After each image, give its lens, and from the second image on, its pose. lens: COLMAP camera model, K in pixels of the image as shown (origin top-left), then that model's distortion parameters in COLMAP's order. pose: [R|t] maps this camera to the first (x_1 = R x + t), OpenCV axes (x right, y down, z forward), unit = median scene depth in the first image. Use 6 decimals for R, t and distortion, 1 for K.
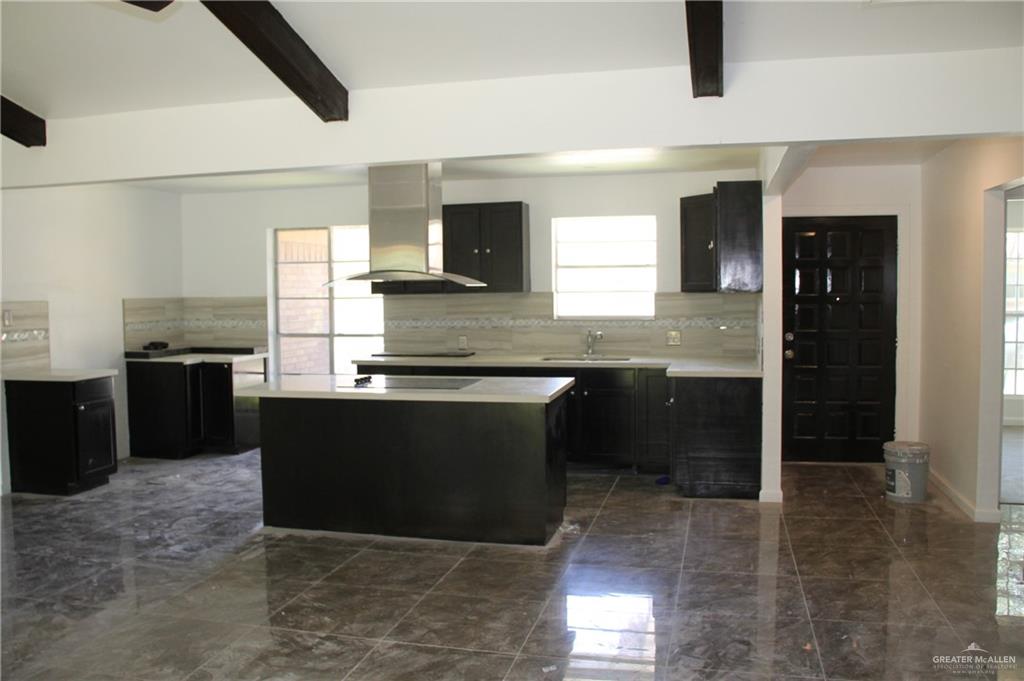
lens RADIAL K [[875.2, 0, 512.0], [0, 875.2, 340.5], [0, 0, 1]] dist [-0.170604, 0.172897]
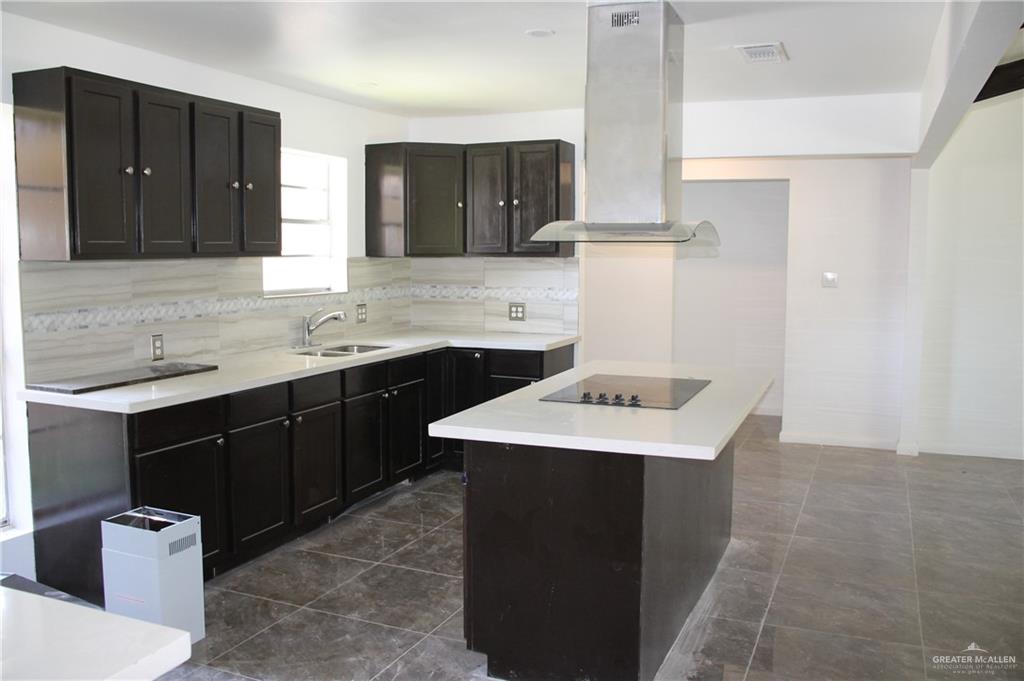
lens RADIAL K [[875.2, 0, 512.0], [0, 875.2, 340.5], [0, 0, 1]] dist [-0.170604, 0.172897]
pose [[0.159195, -0.087911, 0.983325, -0.593126], [0.052687, 0.995365, 0.080457, -0.036169], [-0.985840, 0.039000, 0.163089, 0.741788]]
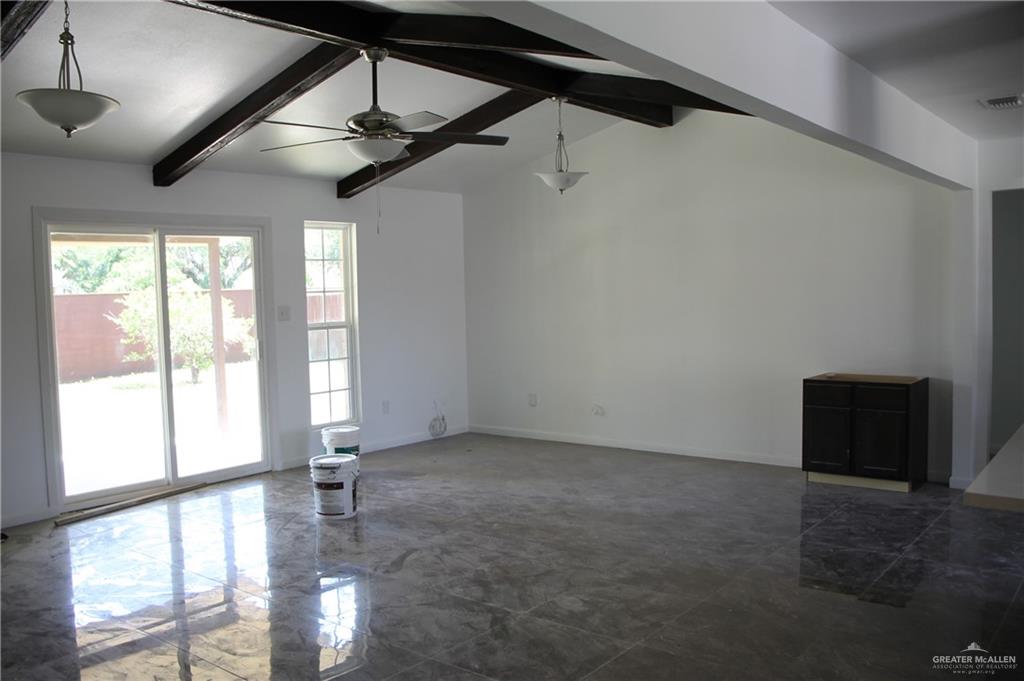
lens RADIAL K [[875.2, 0, 512.0], [0, 875.2, 340.5], [0, 0, 1]] dist [-0.170604, 0.172897]
pose [[-0.410773, 0.076253, -0.908543, 0.385147], [-0.034125, 0.994512, 0.098897, -0.043510], [0.911099, 0.071628, -0.405917, 0.622905]]
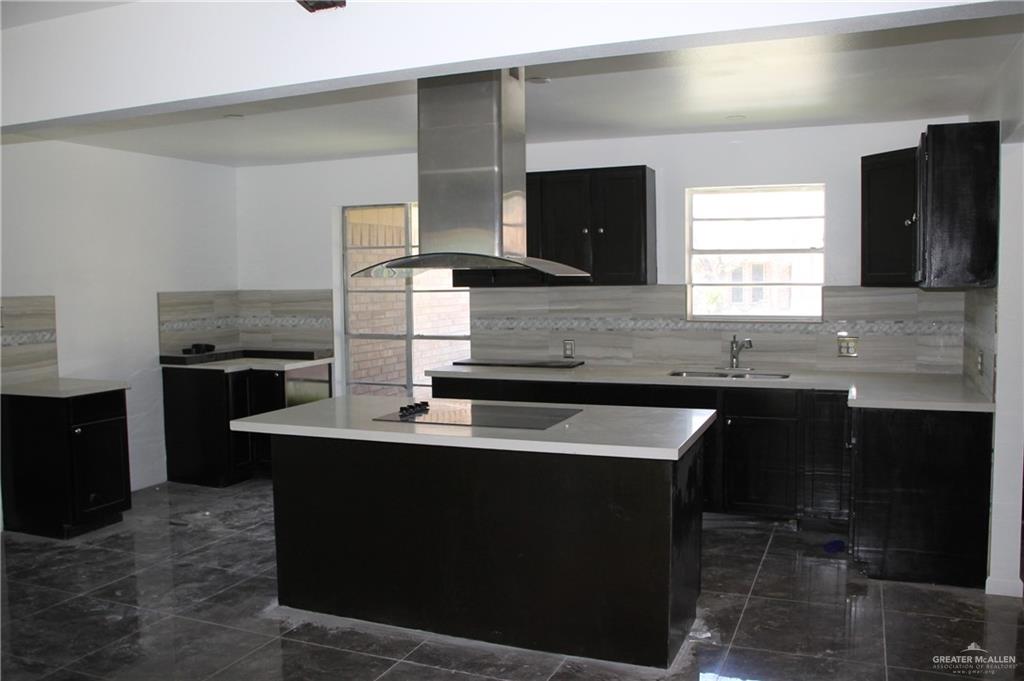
lens RADIAL K [[875.2, 0, 512.0], [0, 875.2, 340.5], [0, 0, 1]] dist [-0.170604, 0.172897]
pose [[0.988640, 0.009470, -0.150001, 0.011225], [-0.007755, 0.999898, 0.012012, -0.015142], [0.150100, -0.010712, 0.988613, 0.234606]]
